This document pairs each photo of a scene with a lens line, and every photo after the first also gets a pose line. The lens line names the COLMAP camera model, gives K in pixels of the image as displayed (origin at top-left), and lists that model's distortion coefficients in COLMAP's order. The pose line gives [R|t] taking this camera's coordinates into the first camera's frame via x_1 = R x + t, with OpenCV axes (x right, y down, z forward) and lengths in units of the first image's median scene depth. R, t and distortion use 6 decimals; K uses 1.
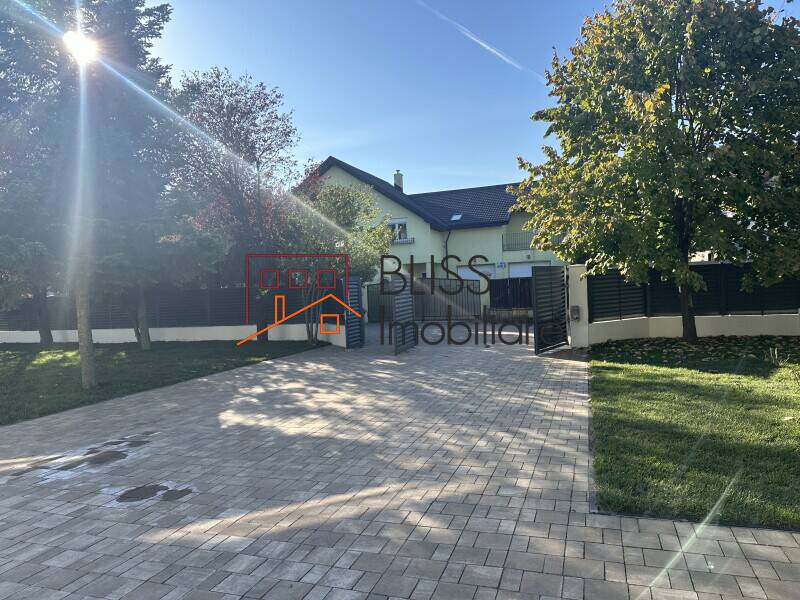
lens RADIAL K [[561.0, 0, 400.0], [0, 561.0, 300.0], [0, 0, 1]] dist [-0.001236, -0.000182]
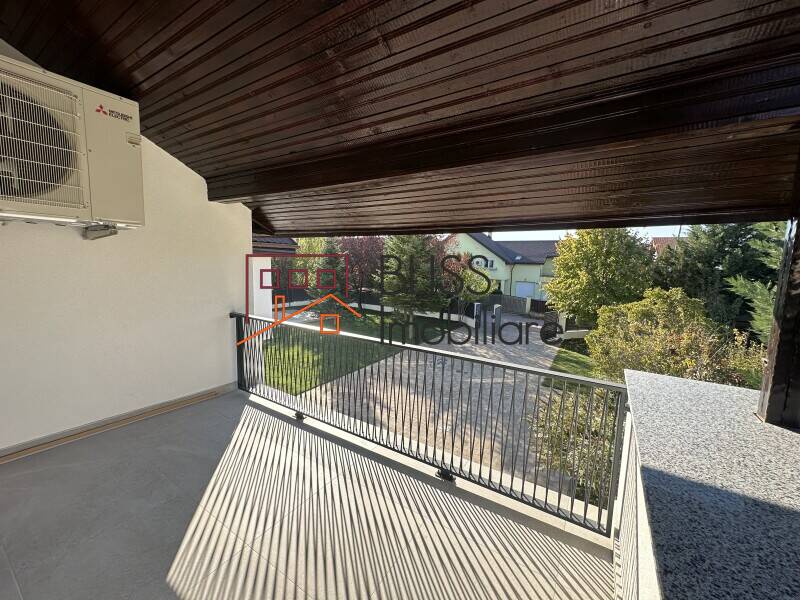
lens RADIAL K [[321.0, 0, 400.0], [0, 321.0, 300.0], [0, 0, 1]] dist [0.000238, 0.000012]
pose [[0.971107, 0.083468, -0.223572, -0.086257], [-0.062986, 0.993266, 0.097238, -0.148063], [0.230182, -0.080347, 0.969825, -0.510944]]
